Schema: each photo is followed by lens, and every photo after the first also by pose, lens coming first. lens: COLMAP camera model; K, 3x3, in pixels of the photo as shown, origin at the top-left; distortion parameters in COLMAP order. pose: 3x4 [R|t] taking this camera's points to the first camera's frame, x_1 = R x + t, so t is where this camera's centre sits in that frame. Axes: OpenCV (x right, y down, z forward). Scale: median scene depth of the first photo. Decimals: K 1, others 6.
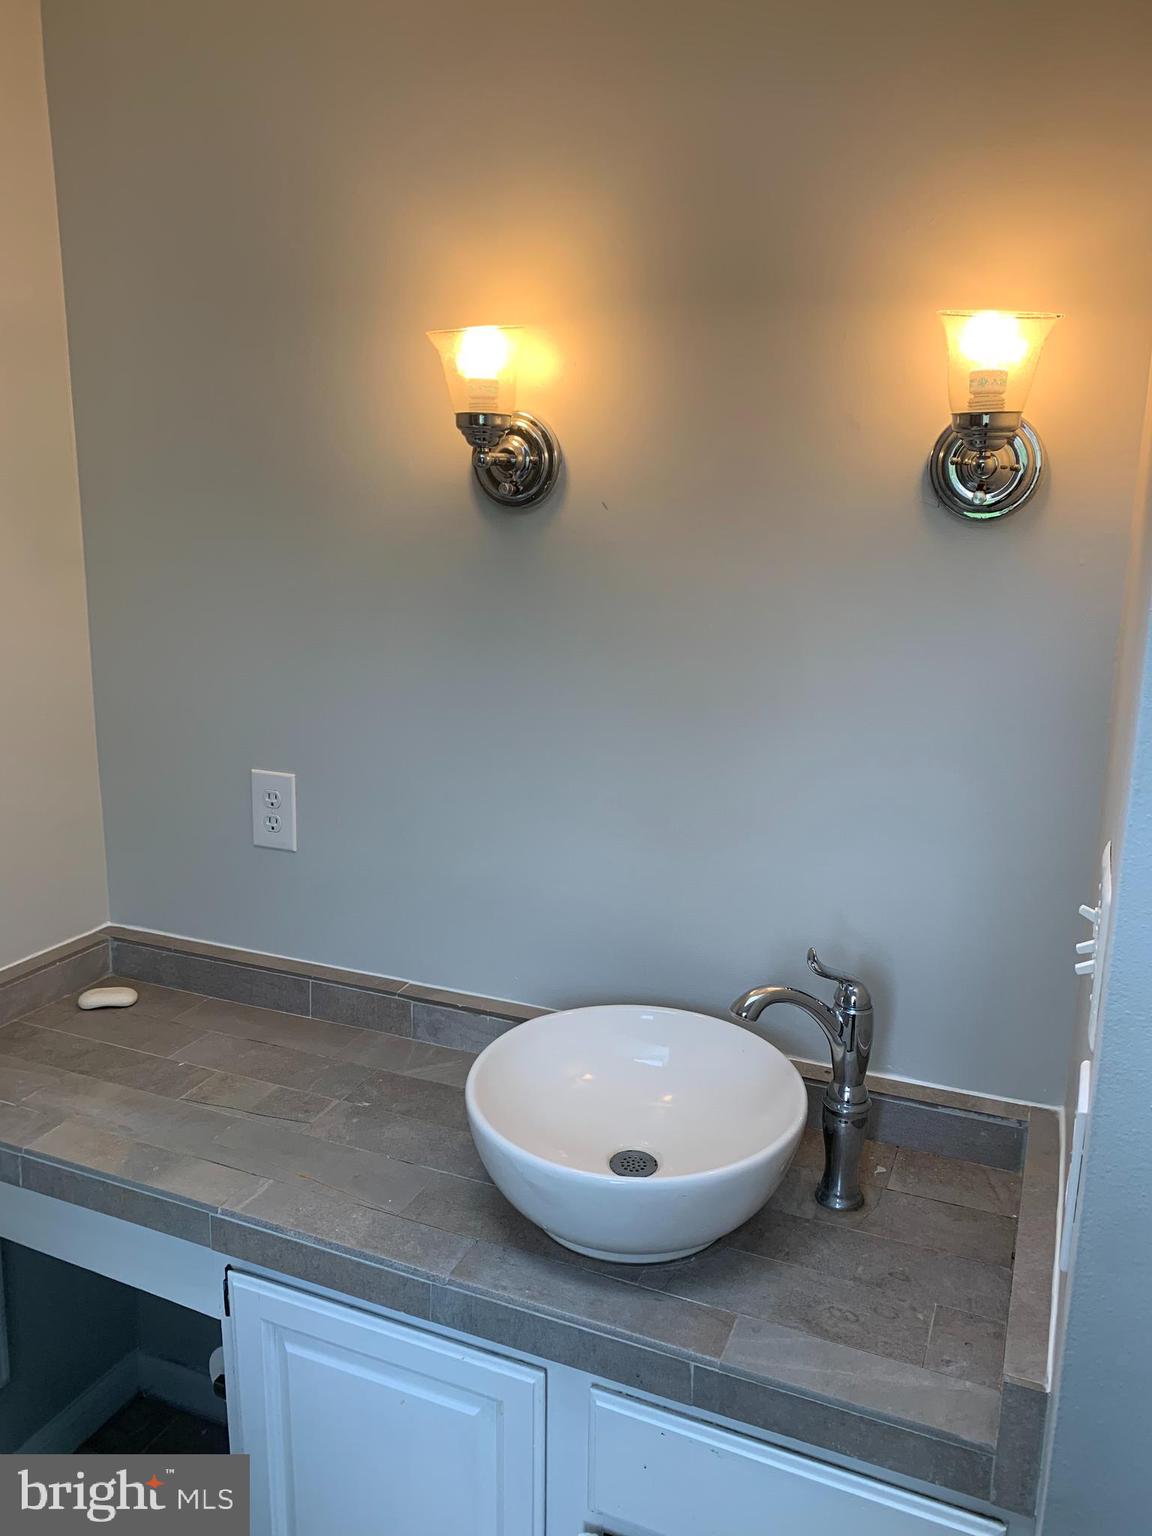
lens RADIAL K [[1166.9, 0, 577.5], [0, 1166.9, 772.3], [0, 0, 1]] dist [0.034635, -0.053446]
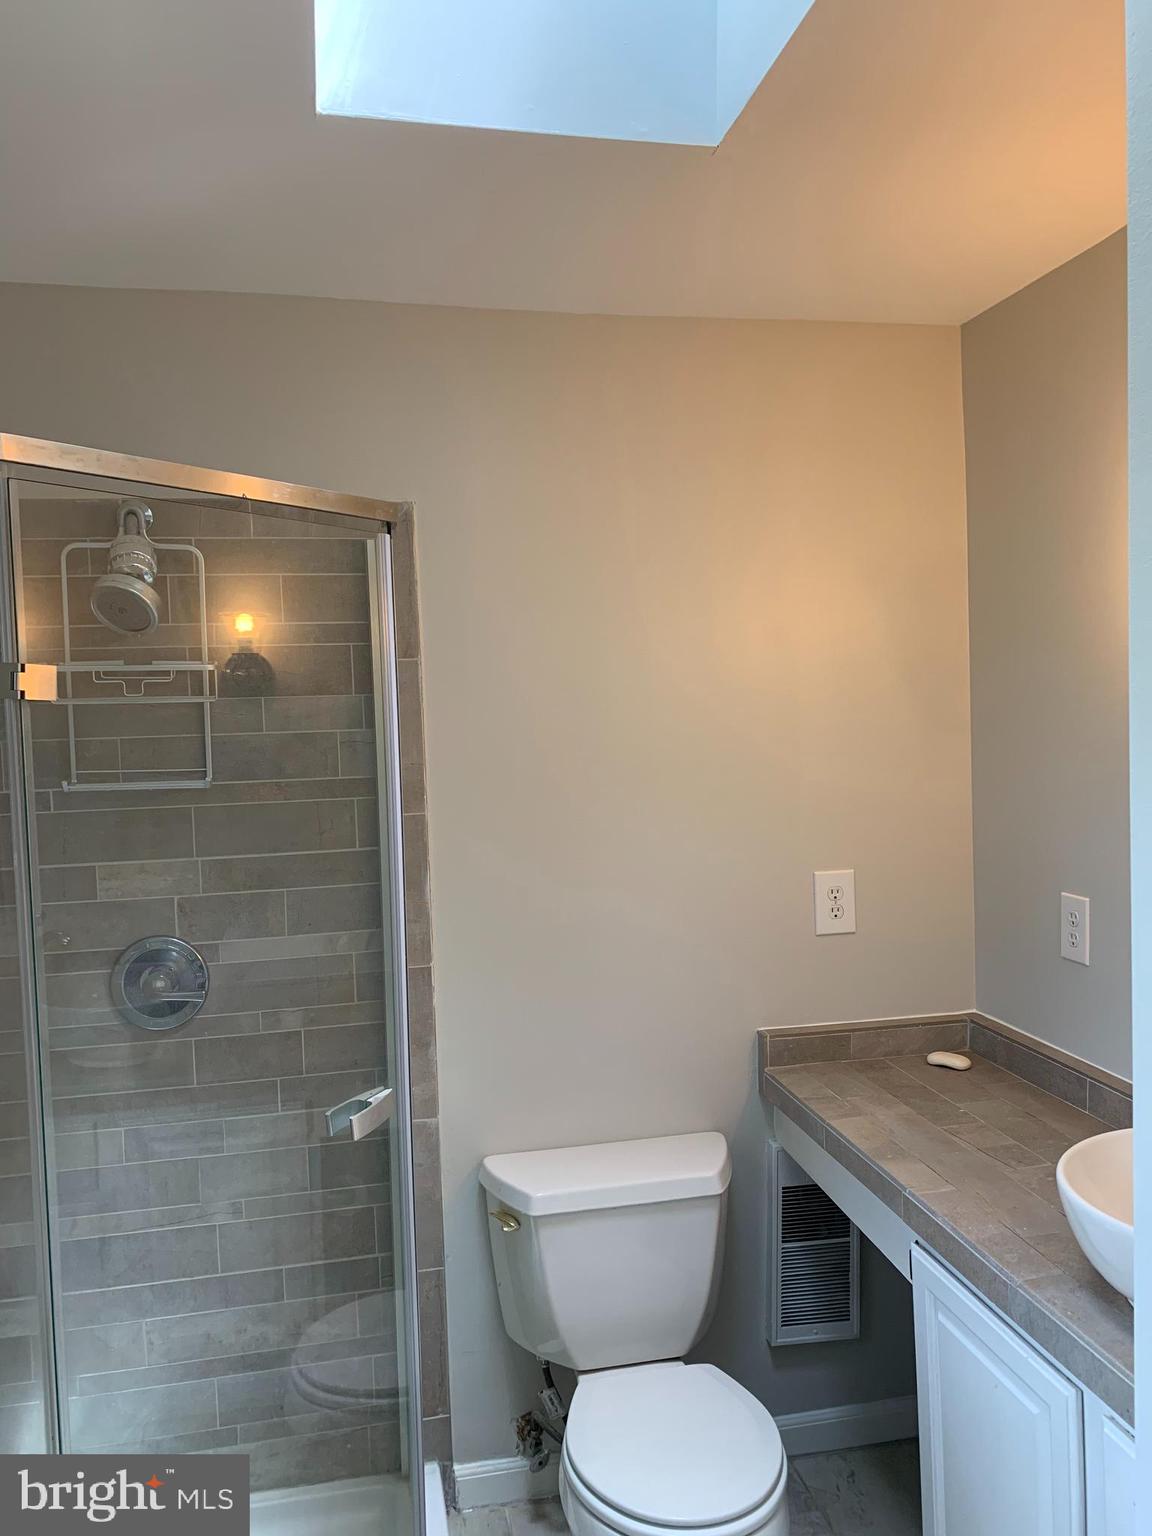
lens RADIAL K [[1166.9, 0, 578.9], [0, 1166.9, 767.3], [0, 0, 1]] dist [0.034635, -0.053446]
pose [[0.562632, 0.000055, -0.826707, 0.470492], [-0.140811, 0.985394, -0.095765, 0.059641], [0.814627, 0.170290, 0.554422, -0.109502]]
